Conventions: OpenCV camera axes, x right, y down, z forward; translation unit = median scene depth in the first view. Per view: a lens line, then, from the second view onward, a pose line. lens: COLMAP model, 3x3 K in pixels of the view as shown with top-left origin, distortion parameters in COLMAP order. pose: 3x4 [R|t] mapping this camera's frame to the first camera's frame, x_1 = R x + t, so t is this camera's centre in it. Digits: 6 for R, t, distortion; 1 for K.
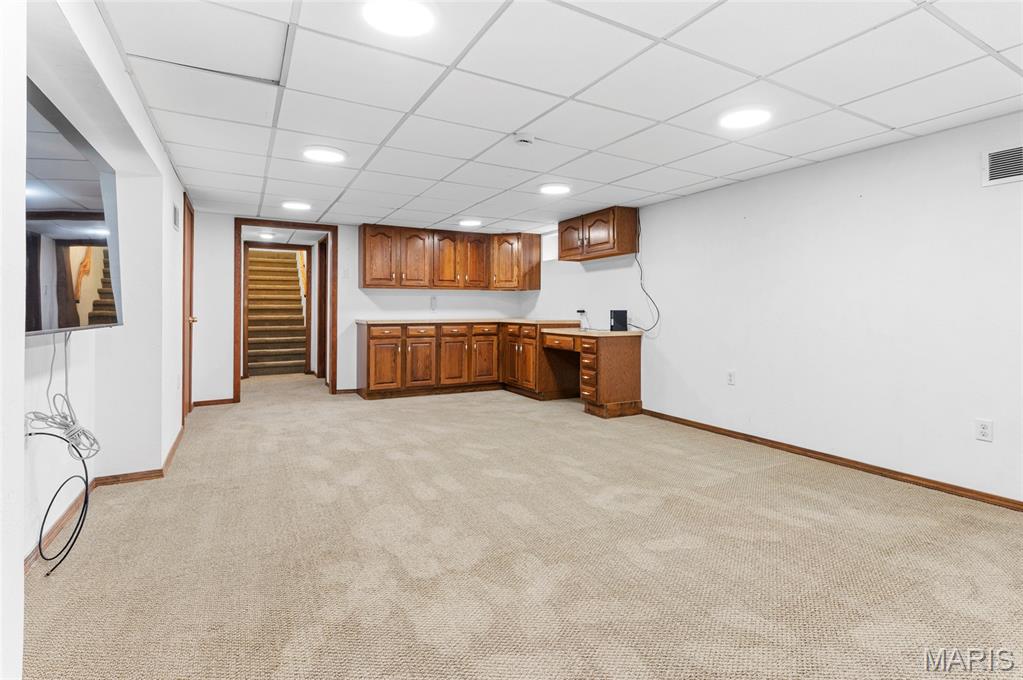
lens RADIAL K [[480.3, 0, 510.9], [0, 480.3, 305.0], [0, 0, 1]] dist [-0.000482, -0.000016]
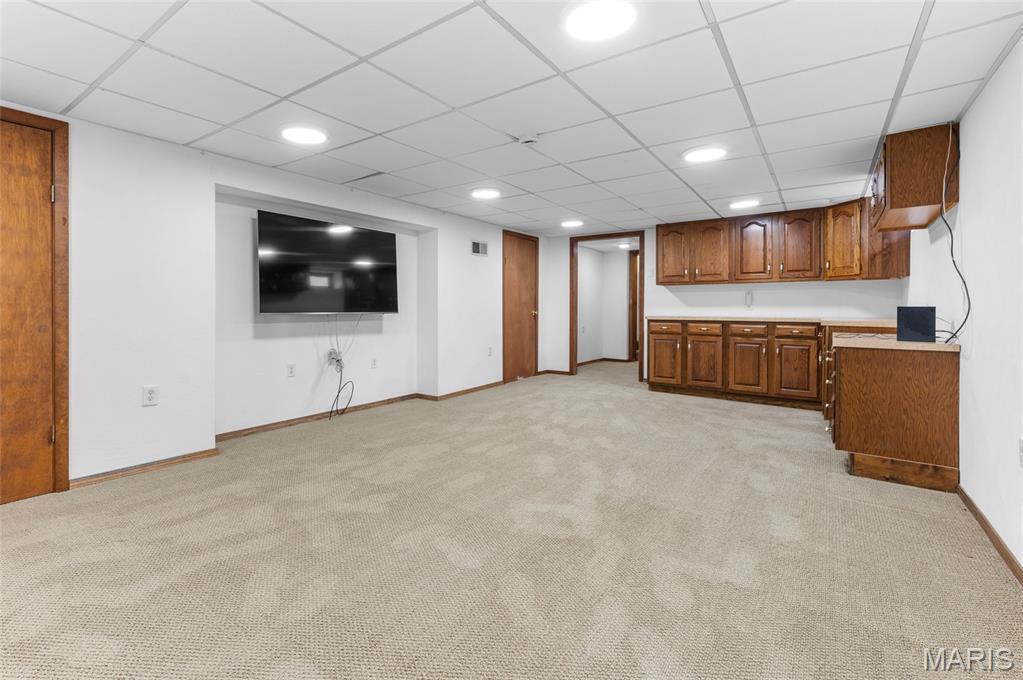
lens RADIAL K [[452.6, 0, 511.0], [0, 452.6, 310.2], [0, 0, 1]] dist [-0.001313, -0.000042]
pose [[0.436078, 0.007271, -0.899880, 0.453107], [0.007636, 0.999901, 0.011779, 0.004347], [0.899876, -0.012008, 0.435979, 0.272602]]
